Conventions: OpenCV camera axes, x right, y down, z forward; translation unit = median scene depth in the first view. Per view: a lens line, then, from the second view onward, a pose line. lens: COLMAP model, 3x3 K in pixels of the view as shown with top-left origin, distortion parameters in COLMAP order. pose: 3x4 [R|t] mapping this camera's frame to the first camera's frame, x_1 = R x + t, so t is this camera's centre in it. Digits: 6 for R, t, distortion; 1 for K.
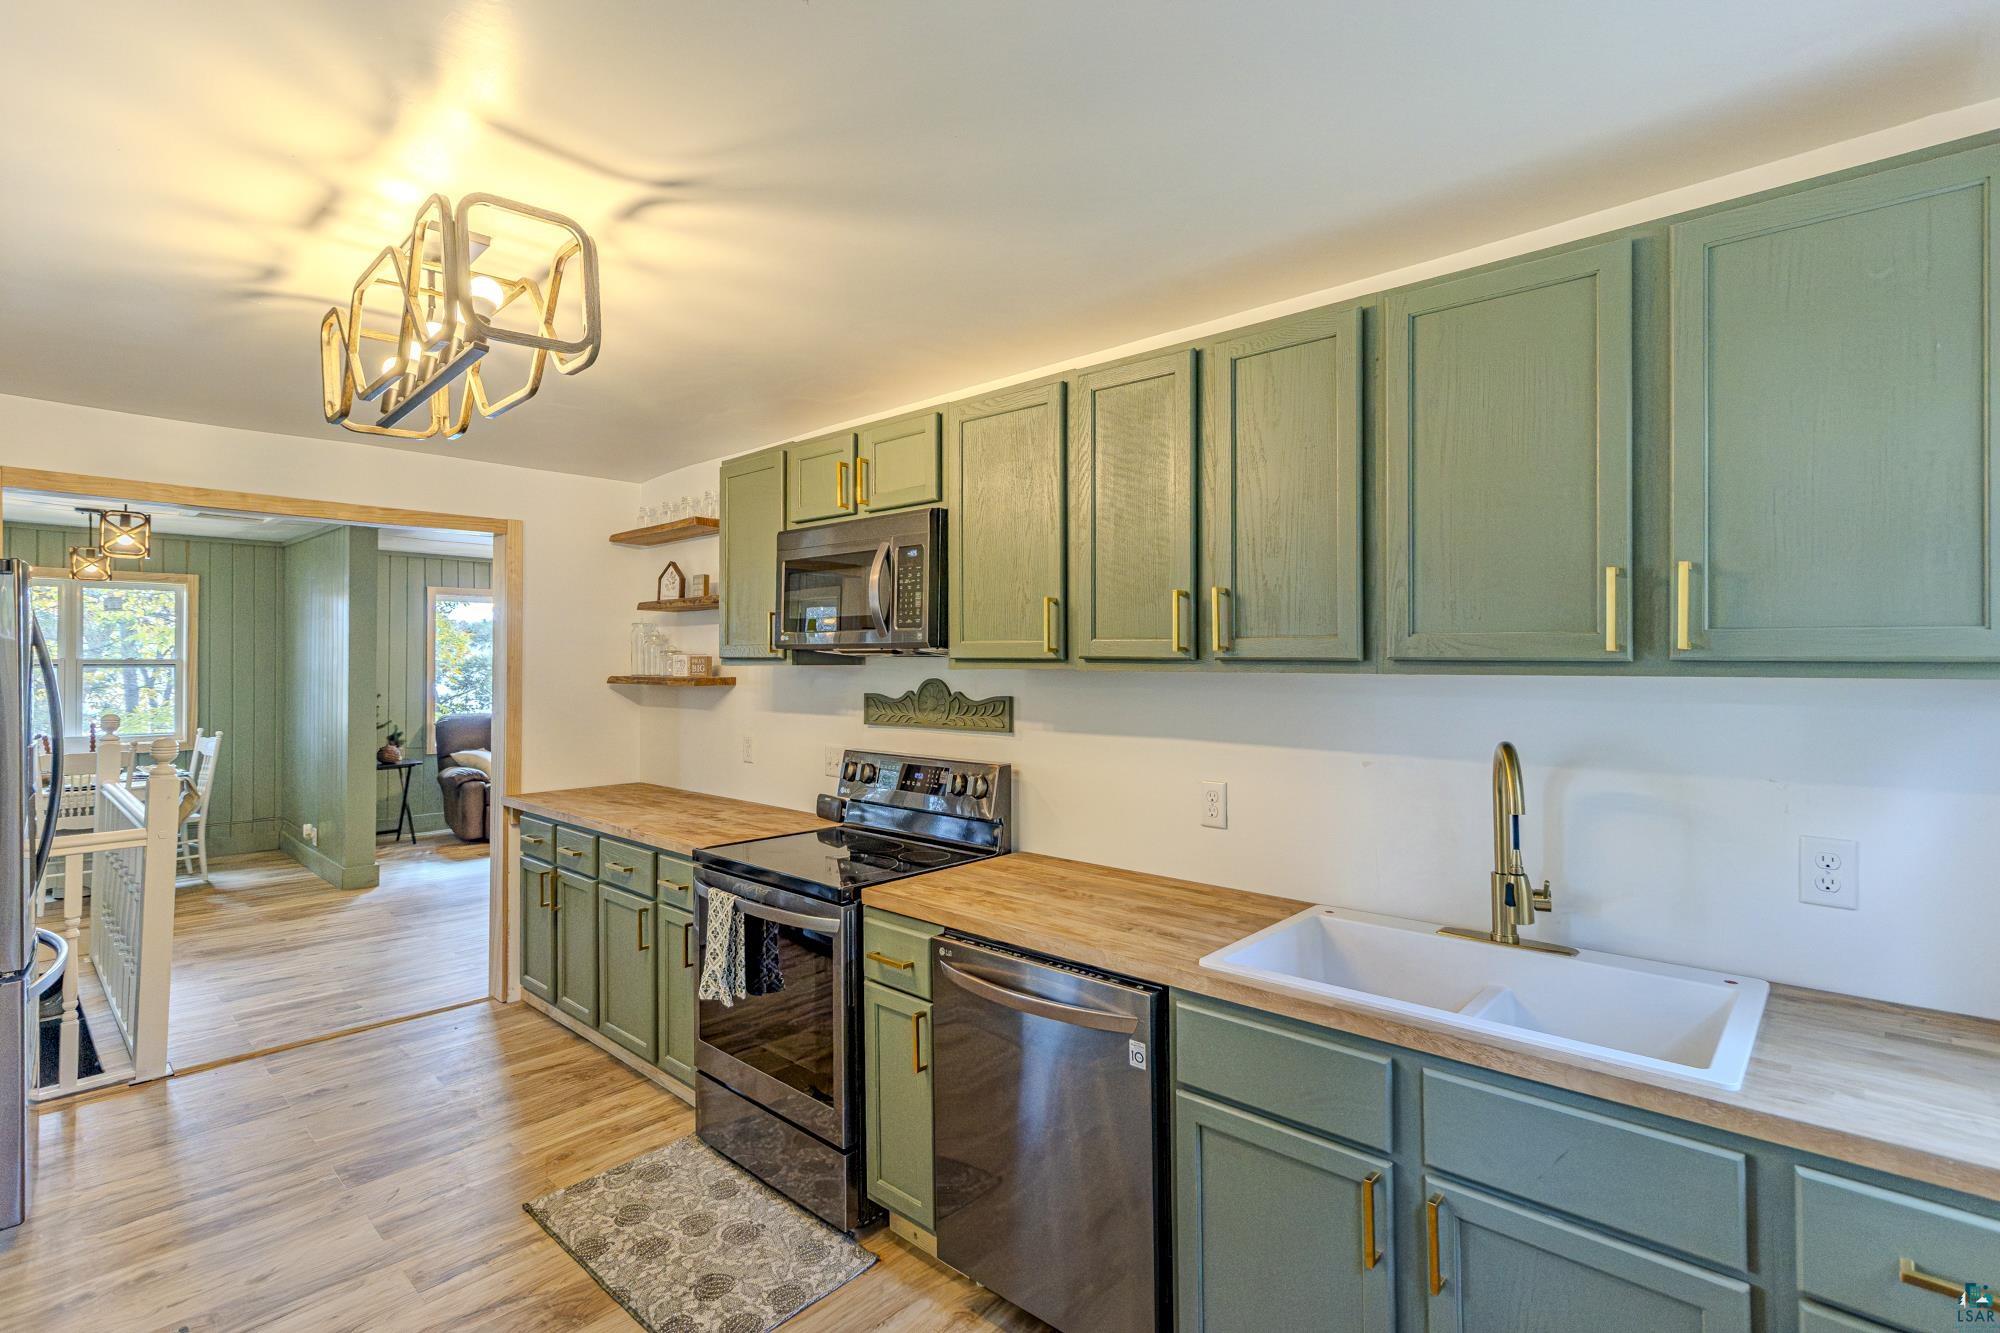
lens RADIAL K [[922.9, 0, 1007.2], [0, 922.9, 657.6], [0, 0, 1]] dist [-0.001665, -0.000090]
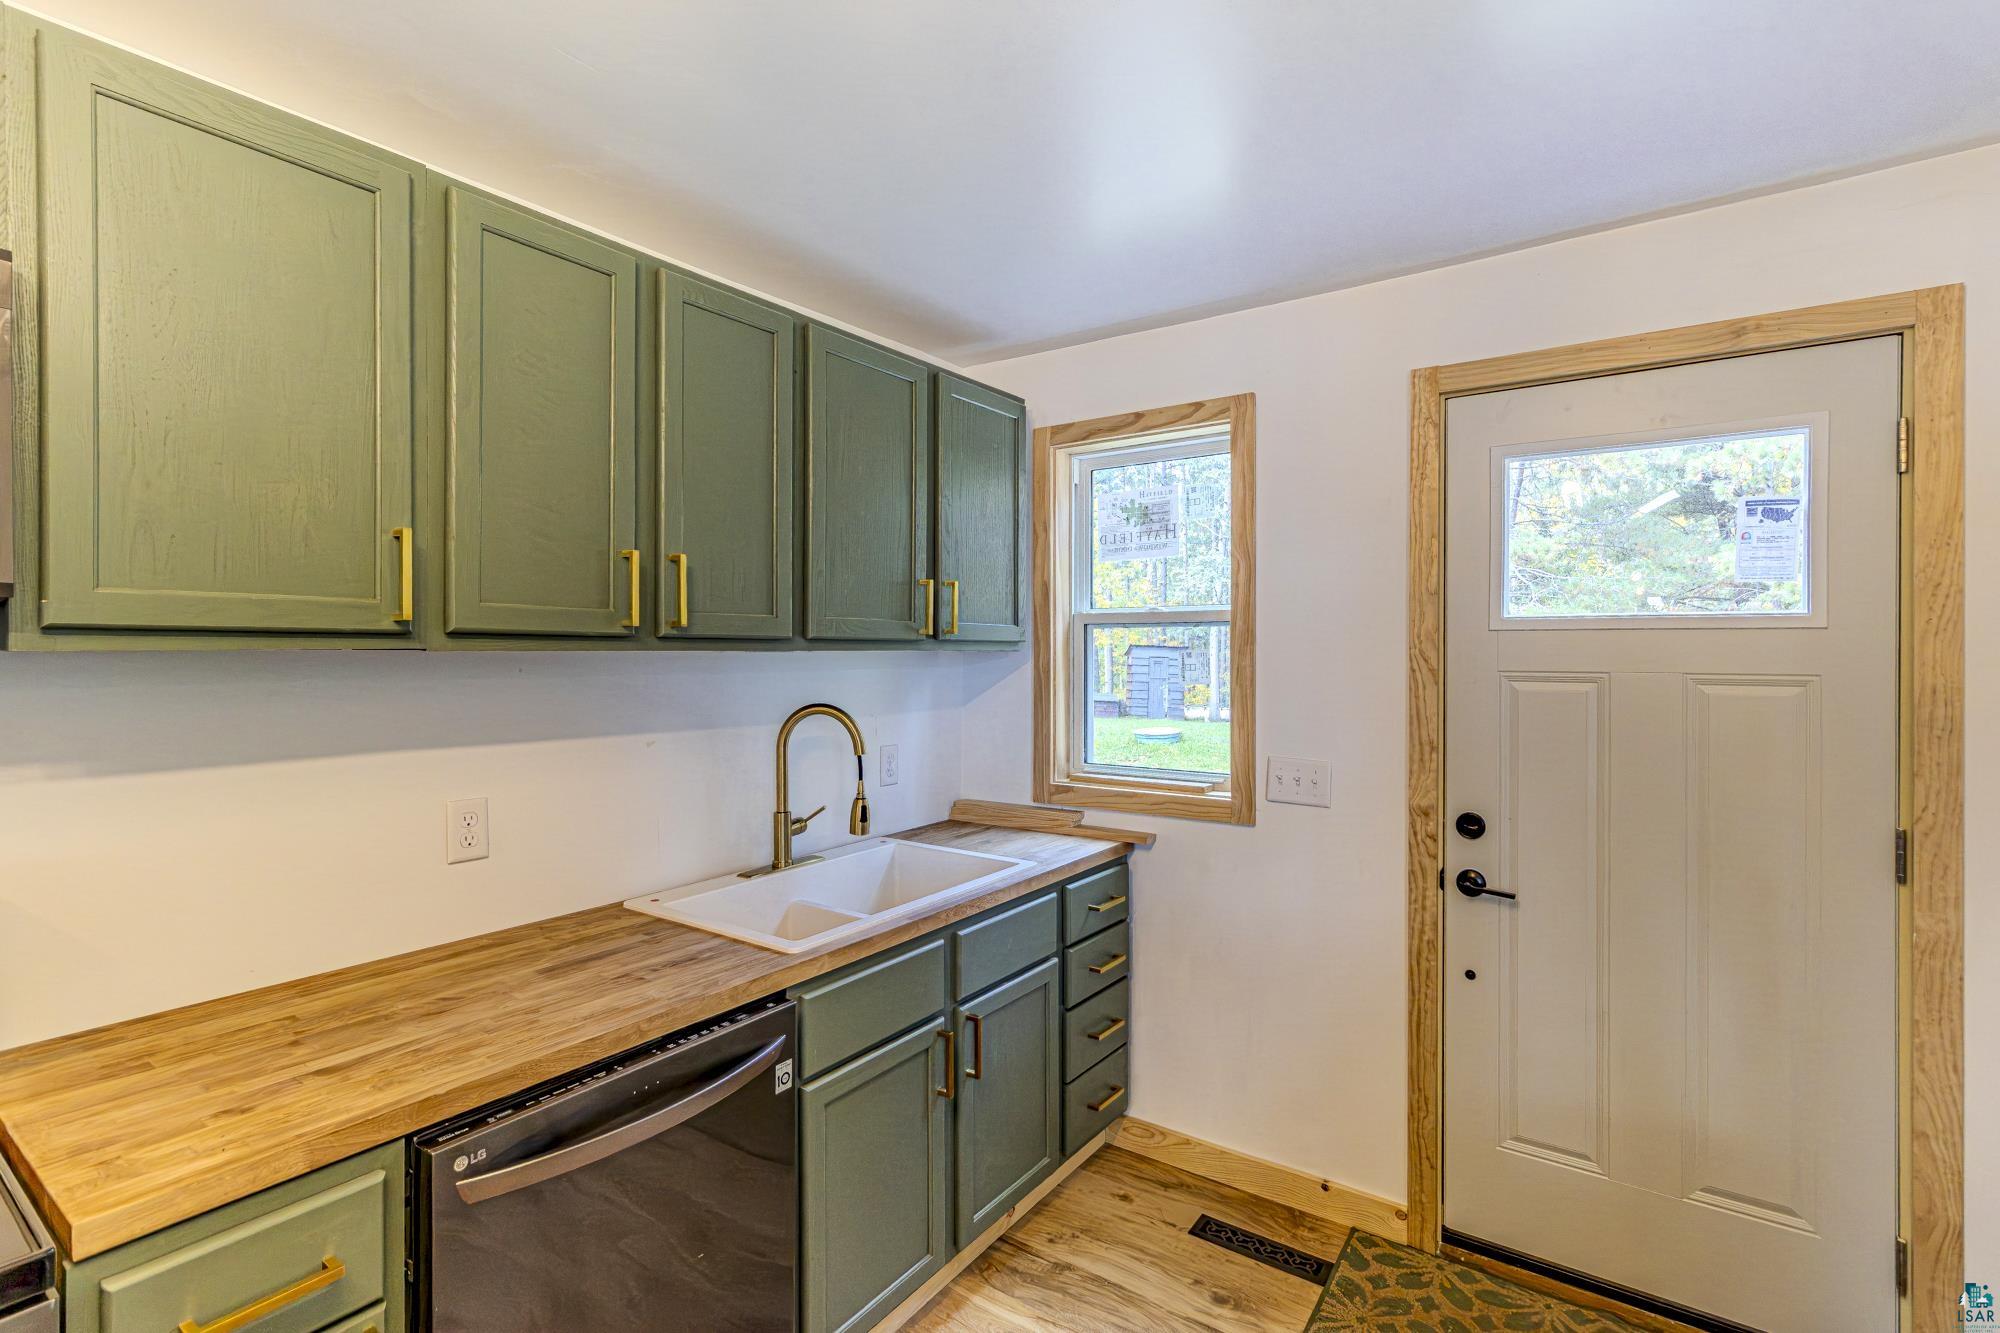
lens RADIAL K [[941.7, 0, 1001.0], [0, 941.7, 655.1], [0, 0, 1]] dist [0.002574, 0.000227]
pose [[-0.105940, -0.007665, 0.994343, -0.451150], [-0.004029, 0.999965, 0.007279, 0.008157], [-0.994364, -0.003235, -0.105967, 0.508955]]
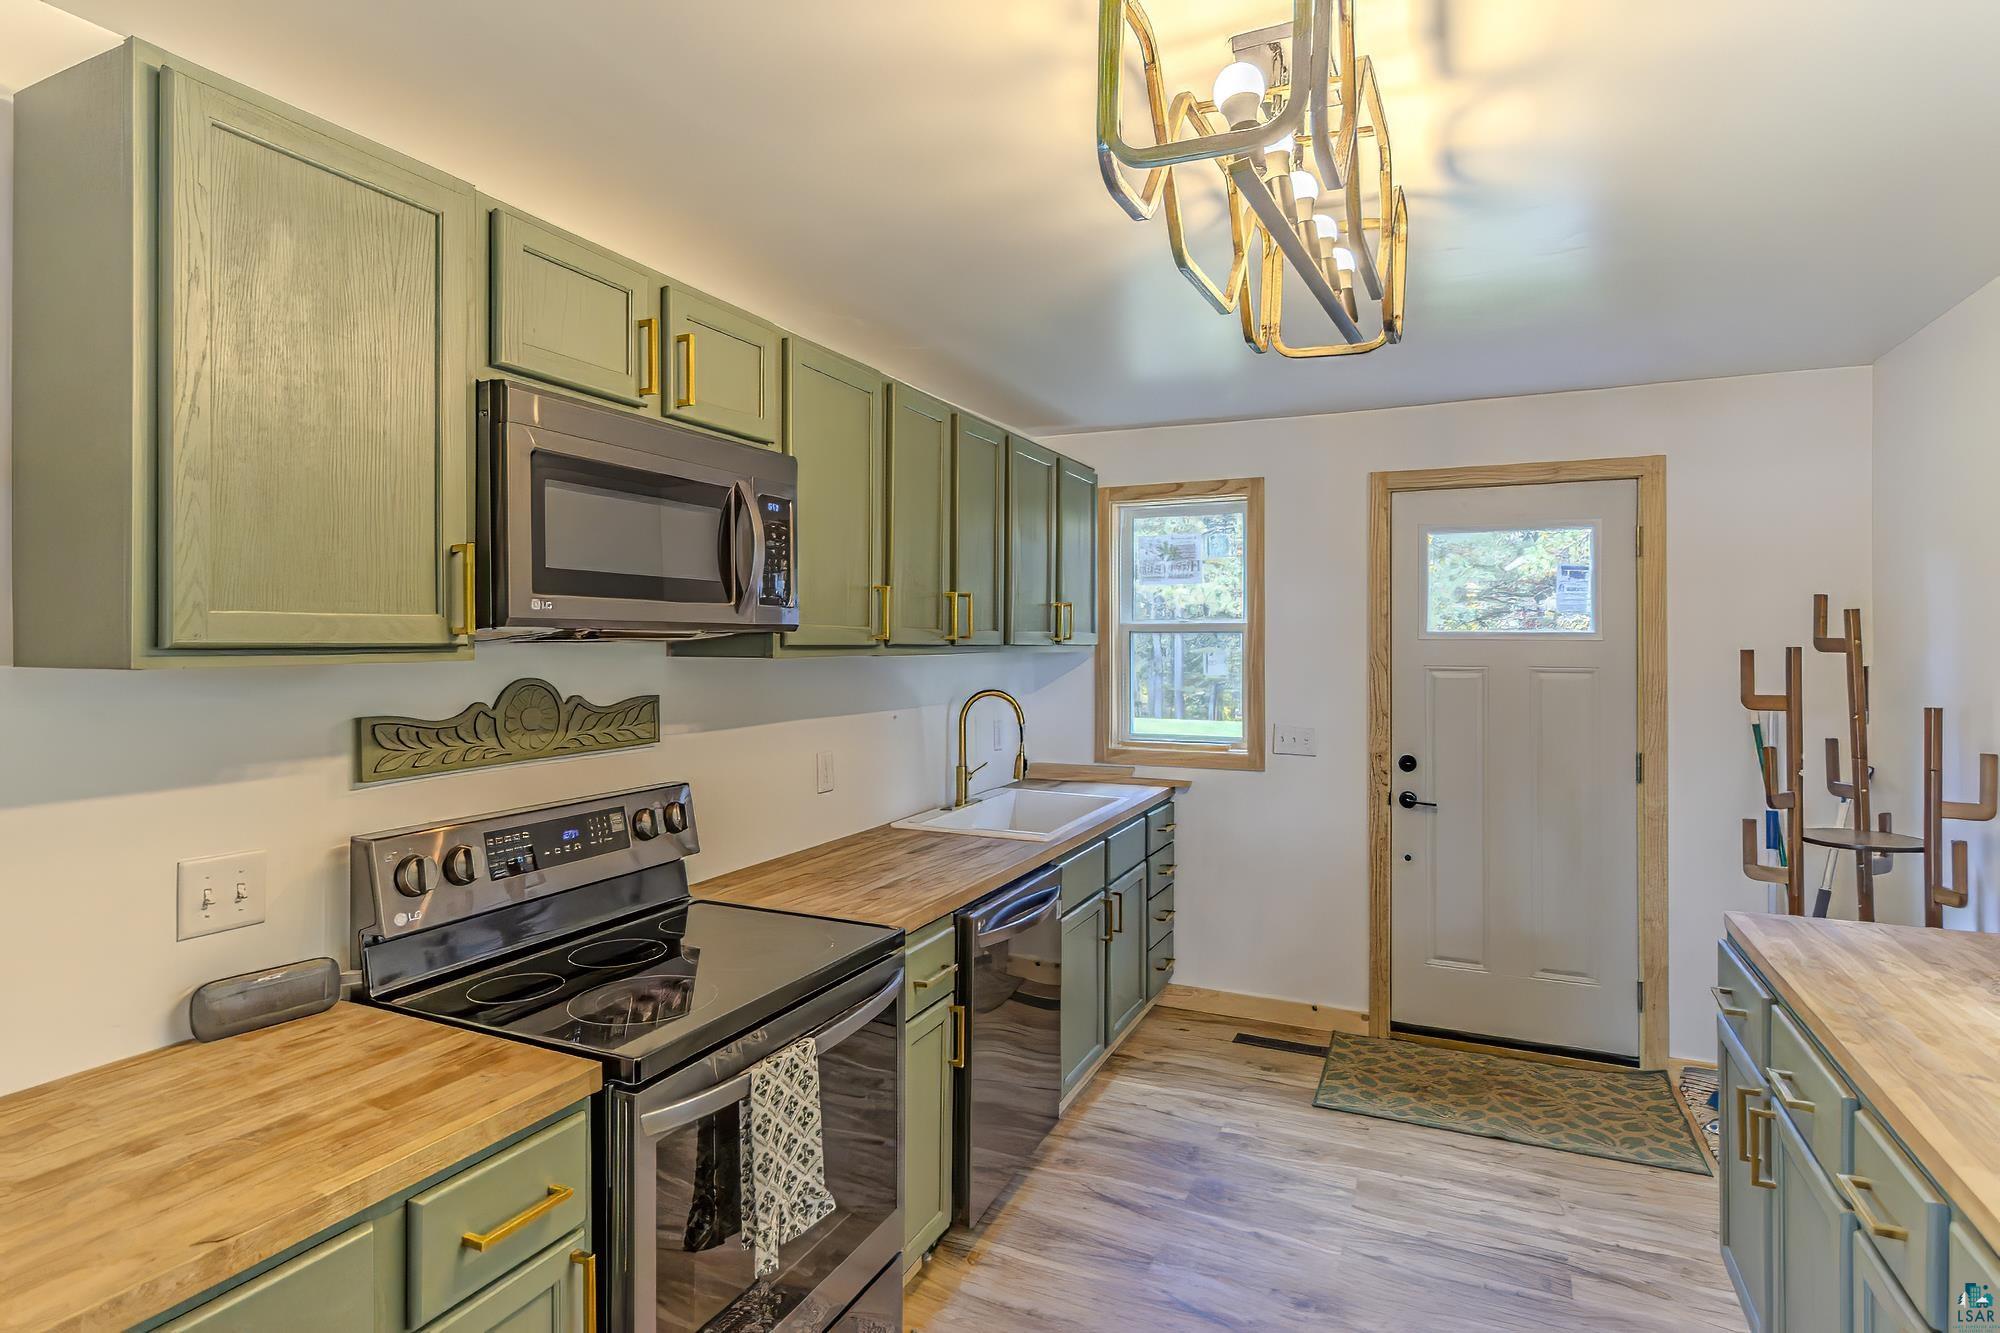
lens RADIAL K [[1029.7, 0, 1003.9], [0, 1029.7, 635.1], [0, 0, 1]] dist [0.000368, 0.000339]
pose [[-0.289009, 0.002550, 0.957323, -0.823290], [-0.005674, 0.999974, -0.004376, -0.004241], [-0.957309, -0.006697, -0.288988, 0.901631]]
